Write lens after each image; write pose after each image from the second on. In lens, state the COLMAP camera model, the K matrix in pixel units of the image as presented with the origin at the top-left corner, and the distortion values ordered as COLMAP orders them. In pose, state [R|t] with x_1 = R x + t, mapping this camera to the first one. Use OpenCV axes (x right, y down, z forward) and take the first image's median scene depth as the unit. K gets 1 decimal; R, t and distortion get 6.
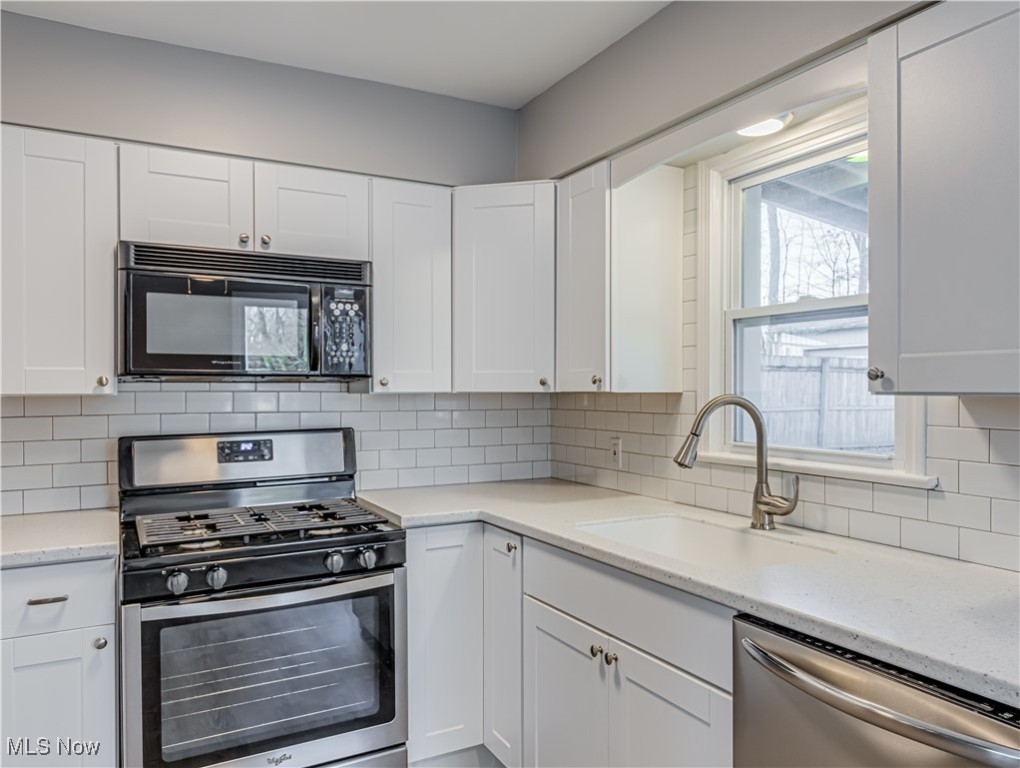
lens RADIAL K [[715.2, 0, 510.0], [0, 715.2, 384.0], [0, 0, 1]] dist [-0.009193, -0.002004]
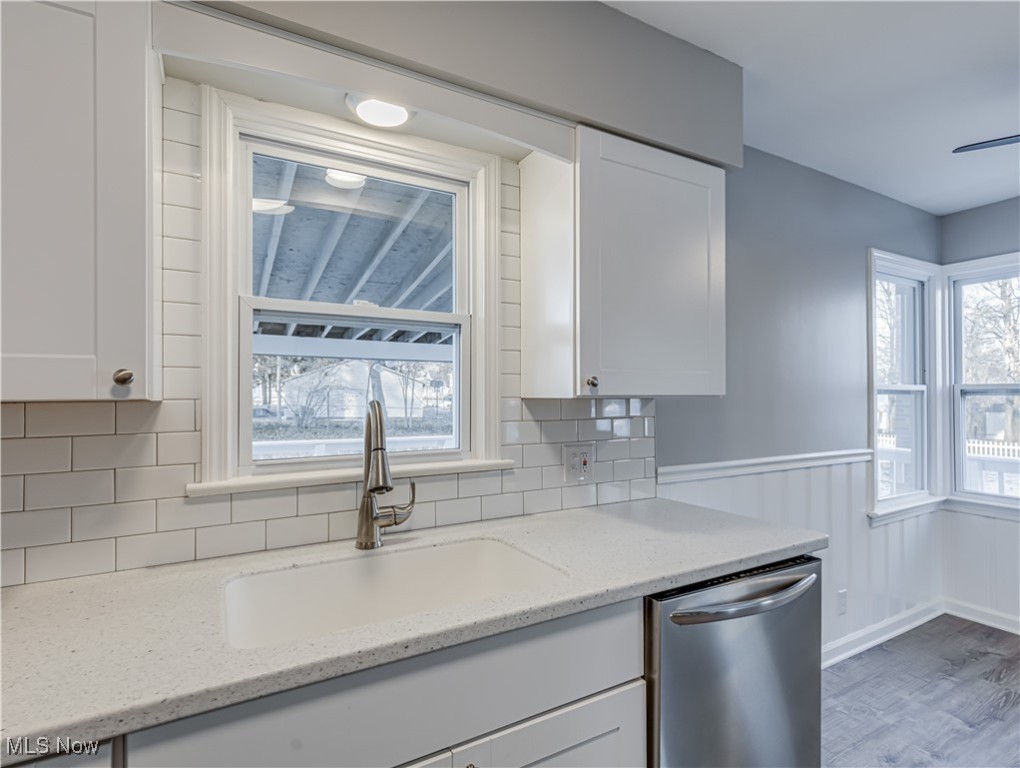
lens RADIAL K [[523.2, 0, 509.7], [0, 523.2, 387.3], [0, 0, 1]] dist [0.010742, -0.000462]
pose [[-0.022215, 0.015855, 0.999627, -0.355118], [-0.003193, 0.999868, -0.015930, 0.007993], [-0.999748, -0.003545, -0.022161, 0.896338]]
